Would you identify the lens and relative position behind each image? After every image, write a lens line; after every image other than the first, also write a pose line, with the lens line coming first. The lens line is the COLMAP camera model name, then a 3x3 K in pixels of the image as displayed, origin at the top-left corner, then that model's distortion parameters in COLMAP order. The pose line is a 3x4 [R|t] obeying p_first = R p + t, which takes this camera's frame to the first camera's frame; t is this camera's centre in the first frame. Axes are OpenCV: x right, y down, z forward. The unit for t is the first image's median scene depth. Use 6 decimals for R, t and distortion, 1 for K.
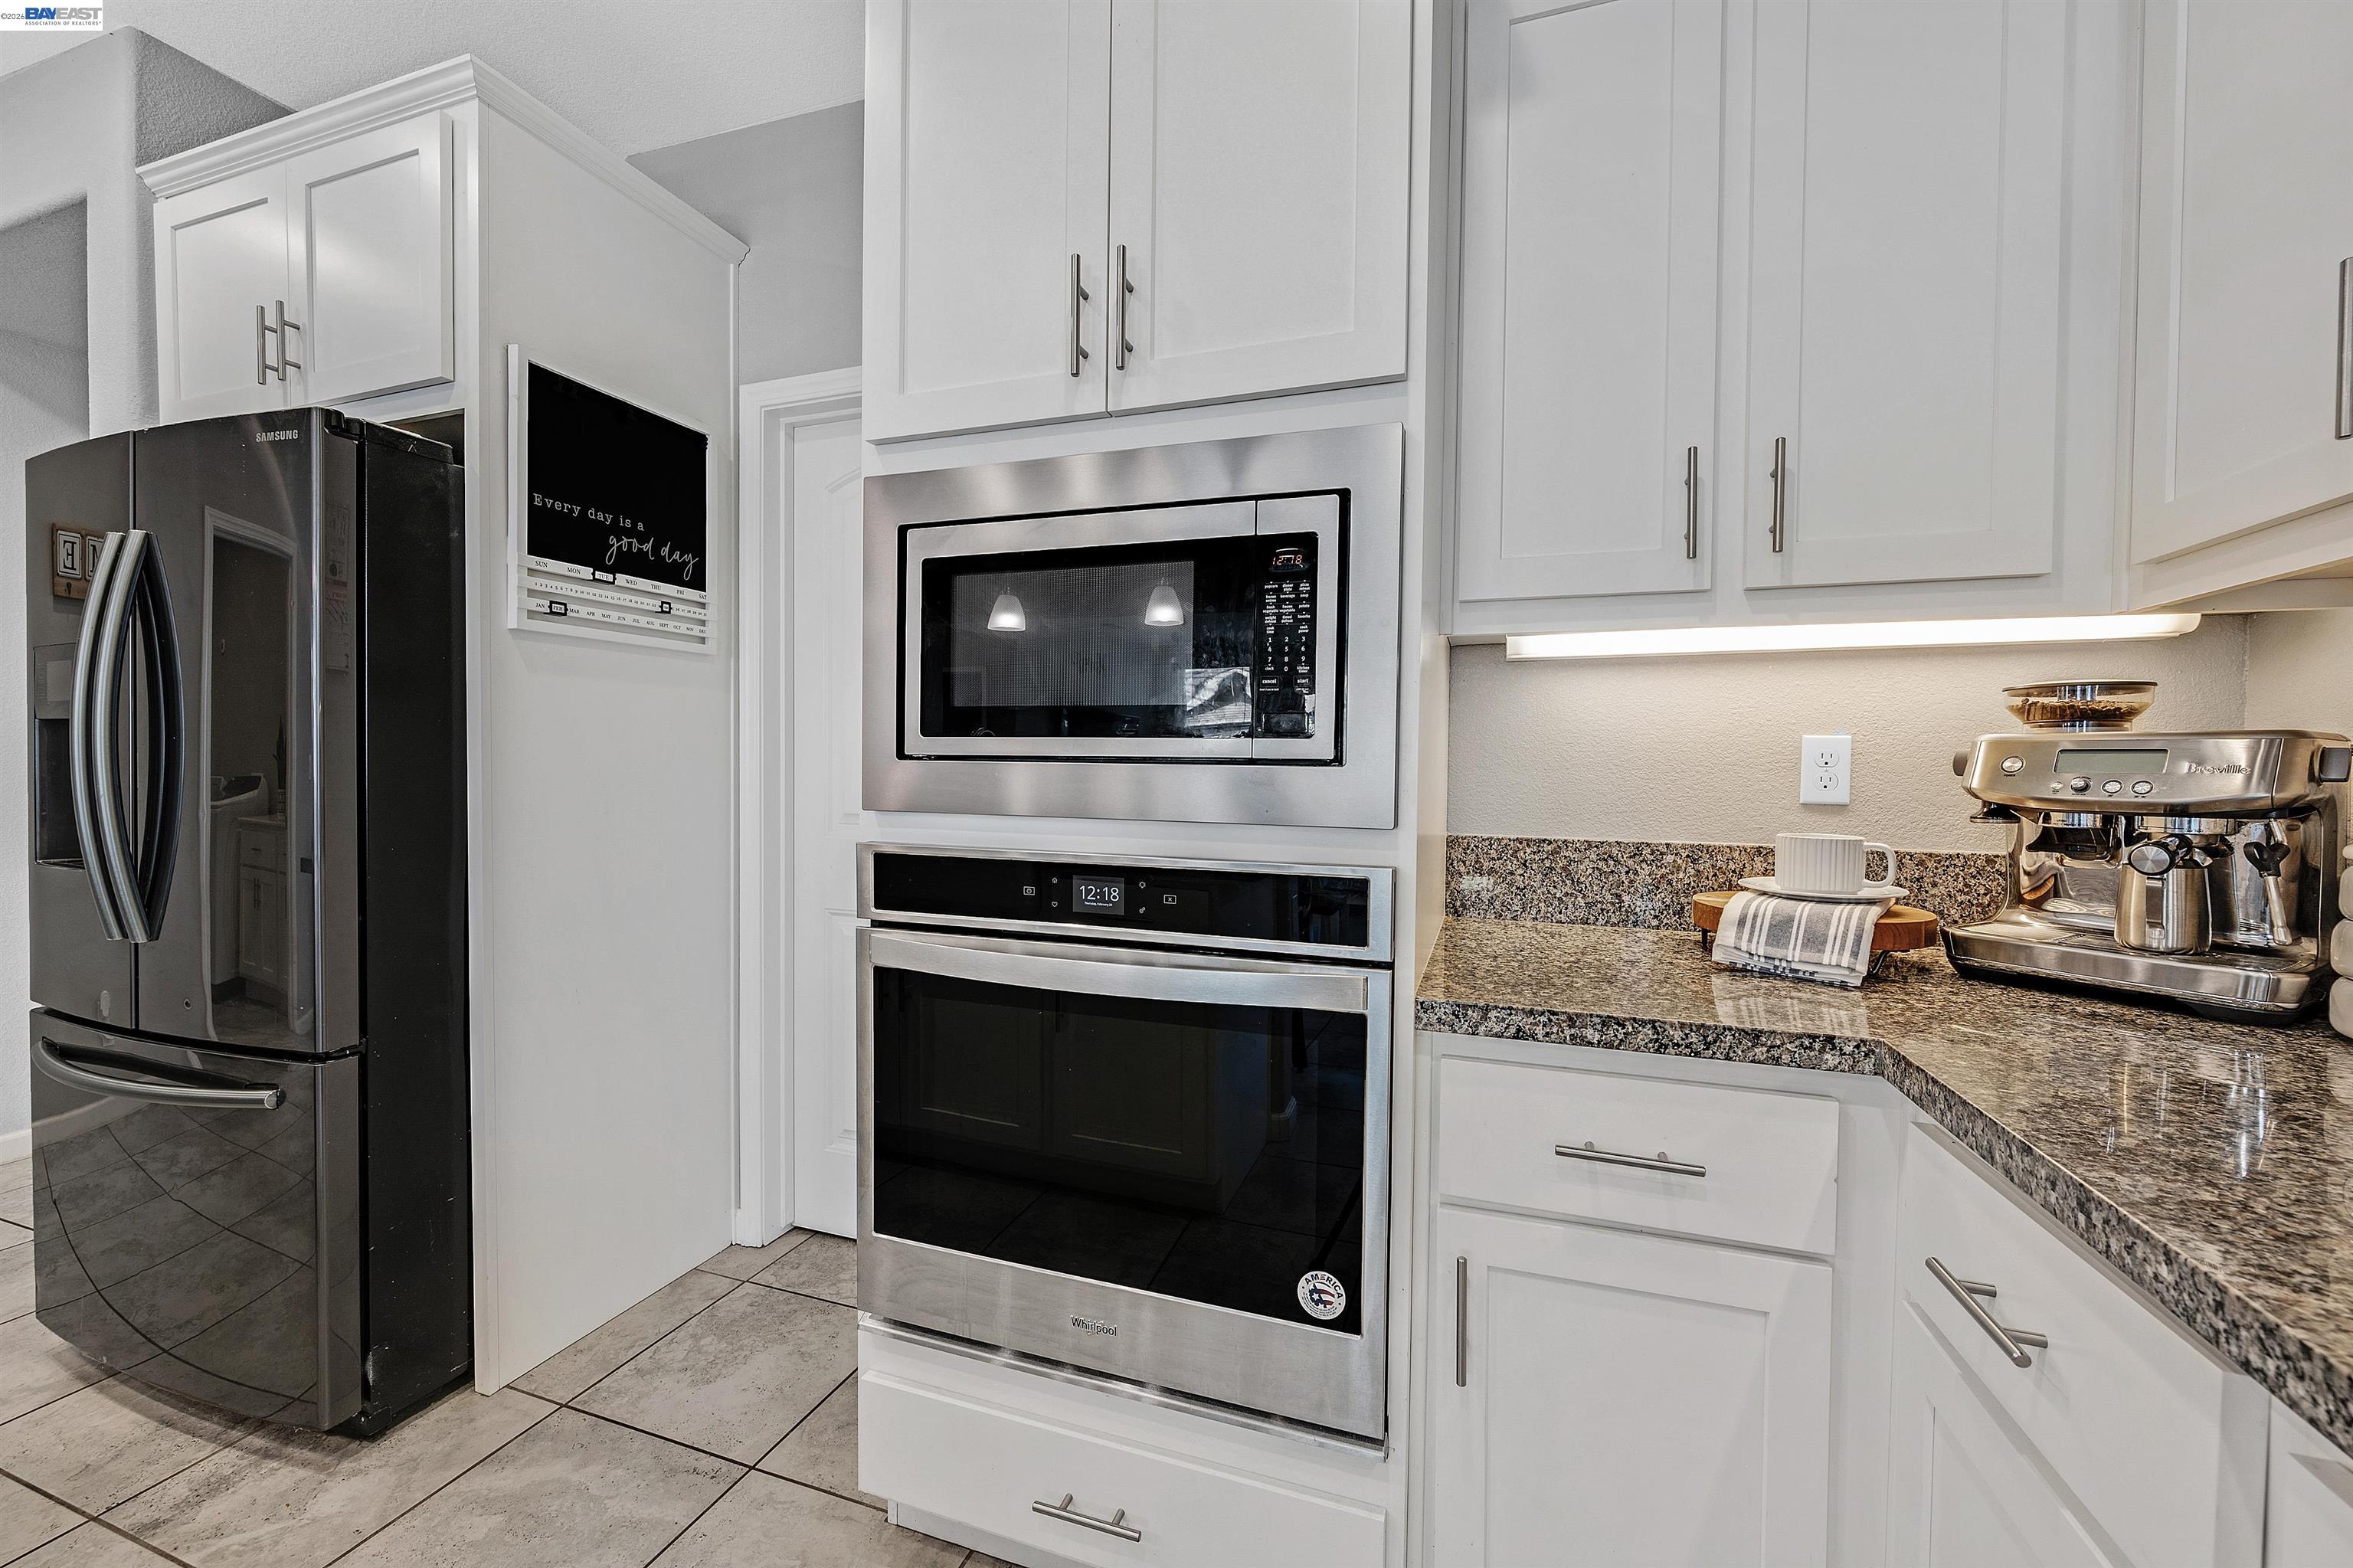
lens RADIAL K [[924.8, 0, 1174.9], [0, 924.8, 781.3], [0, 0, 1]] dist [-0.001067, -0.000441]
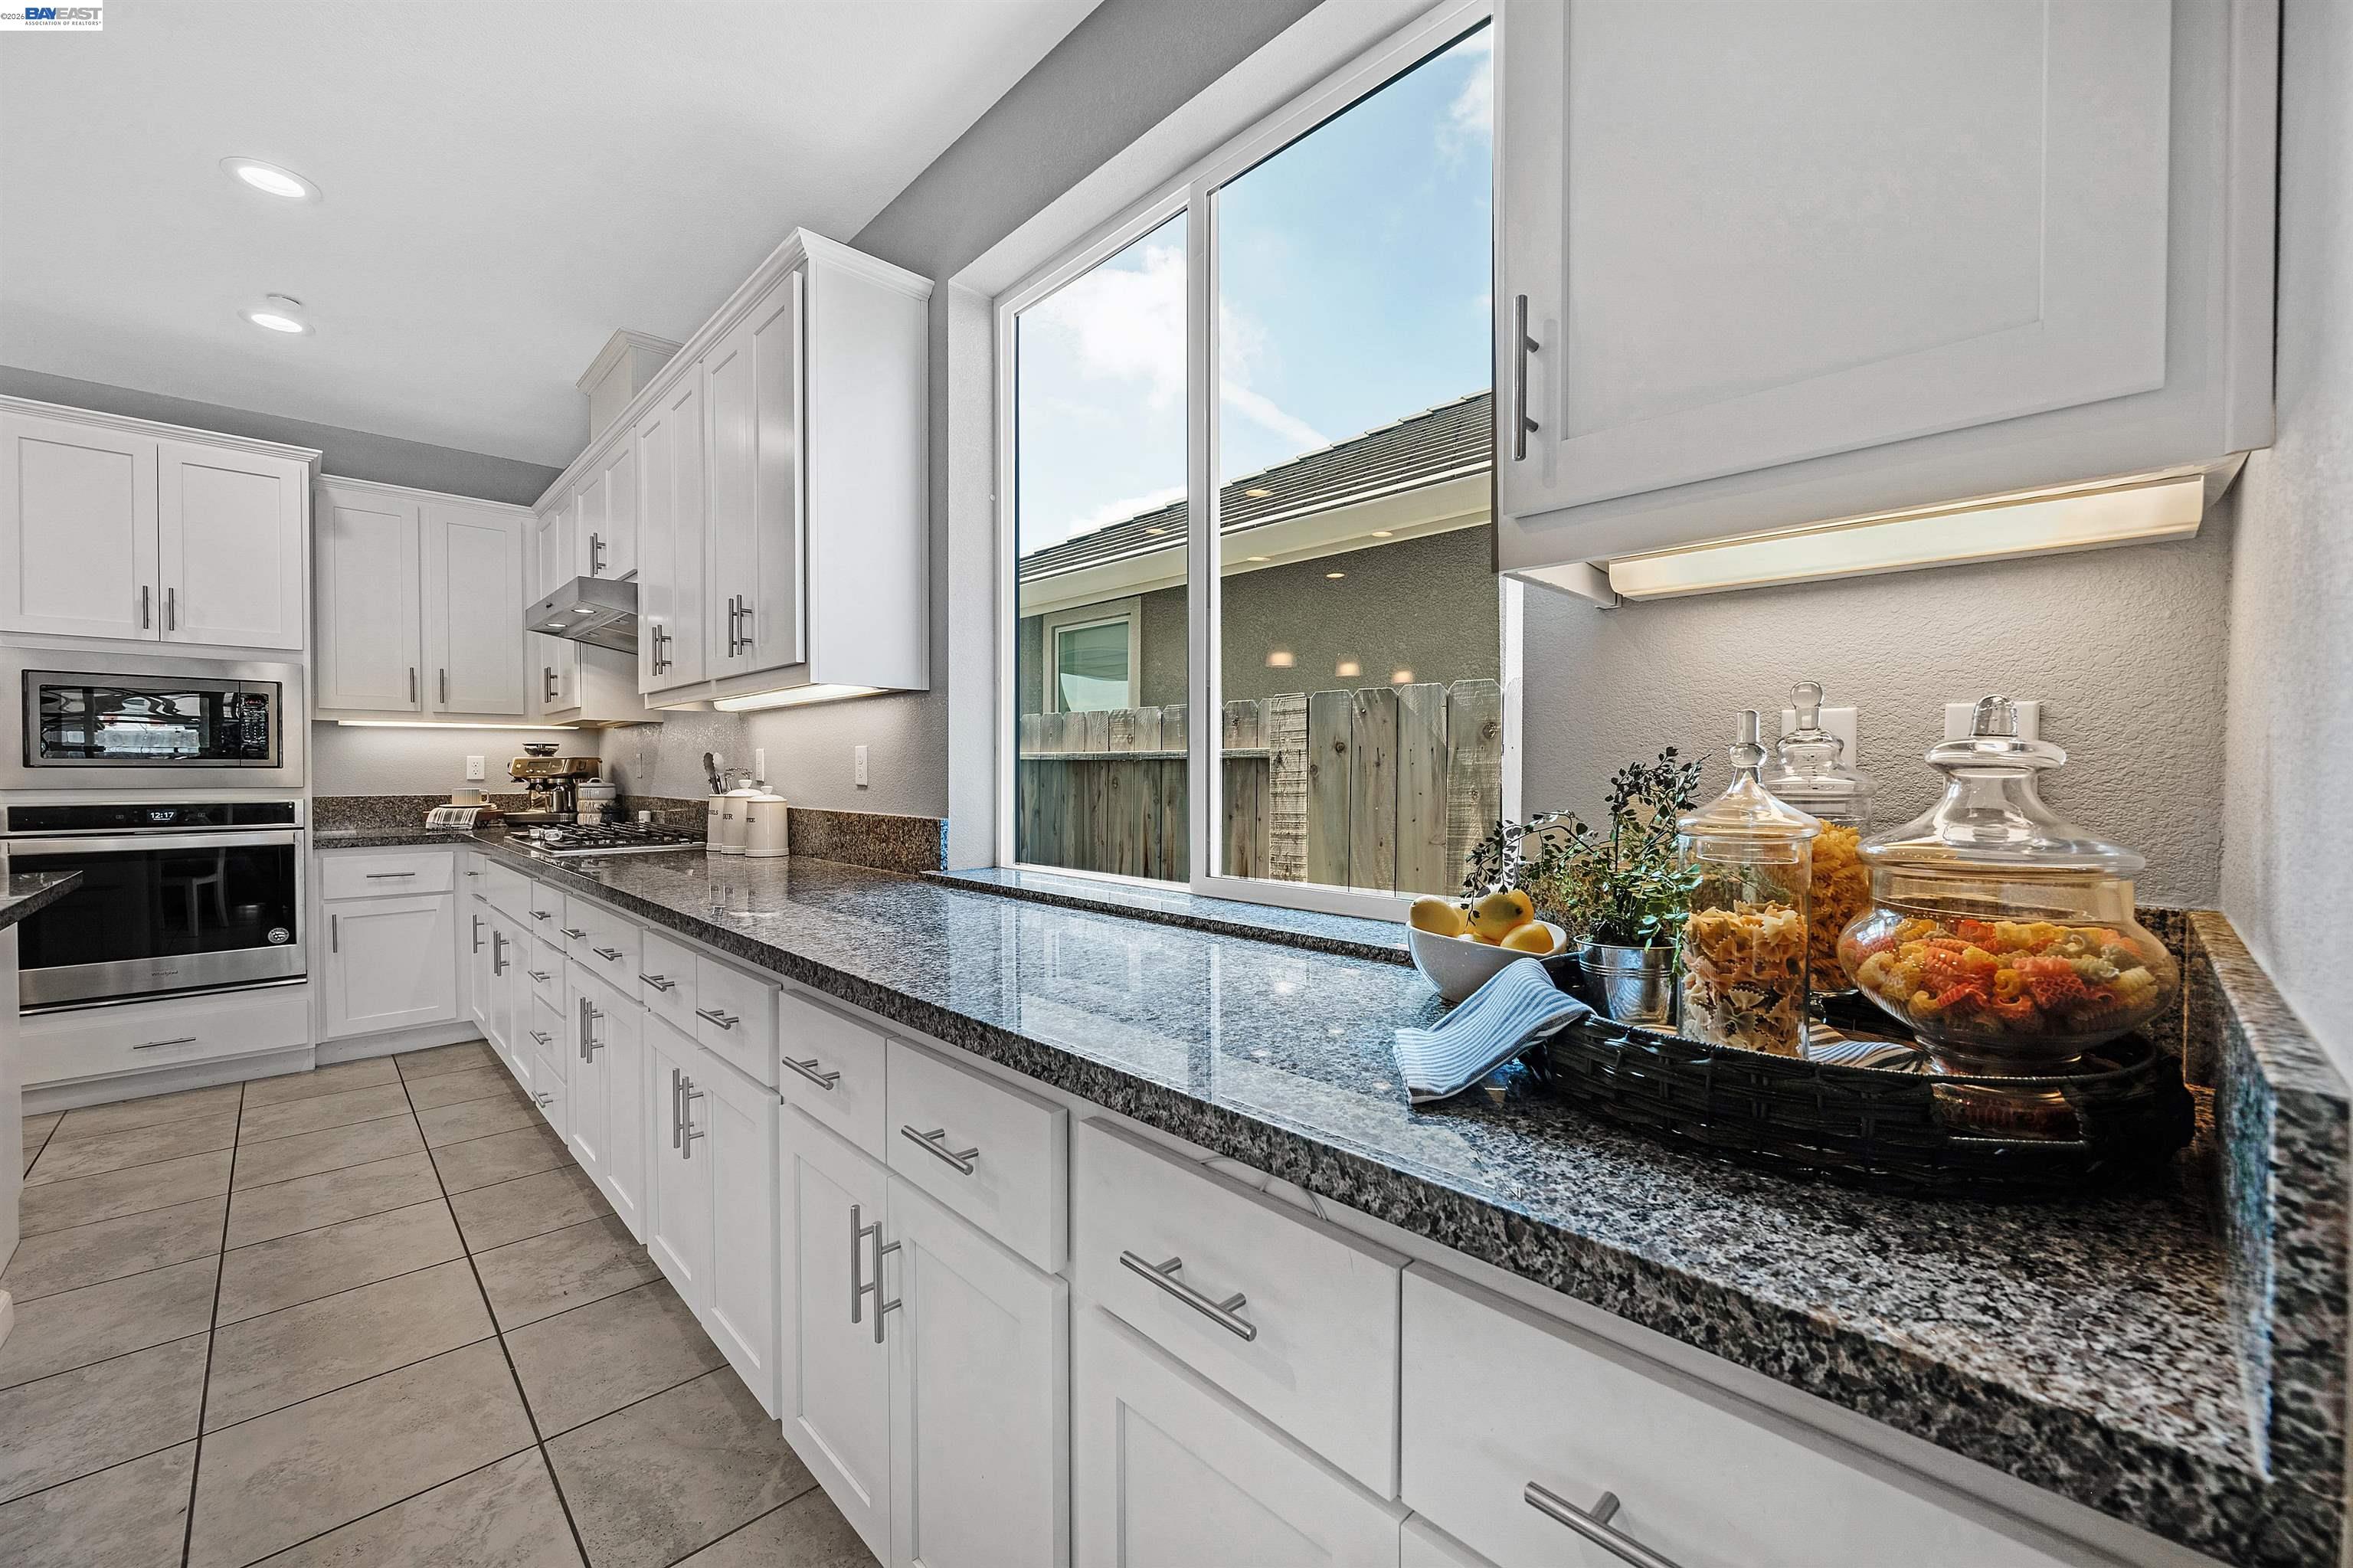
lens RADIAL K [[924.8, 0, 1172.0], [0, 924.8, 784.0], [0, 0, 1]] dist [-0.001067, -0.000441]
pose [[0.448571, -0.024943, 0.893399, -1.191153], [0.020880, 0.999630, 0.017425, 0.042900], [-0.893503, 0.010838, 0.448926, -2.938748]]
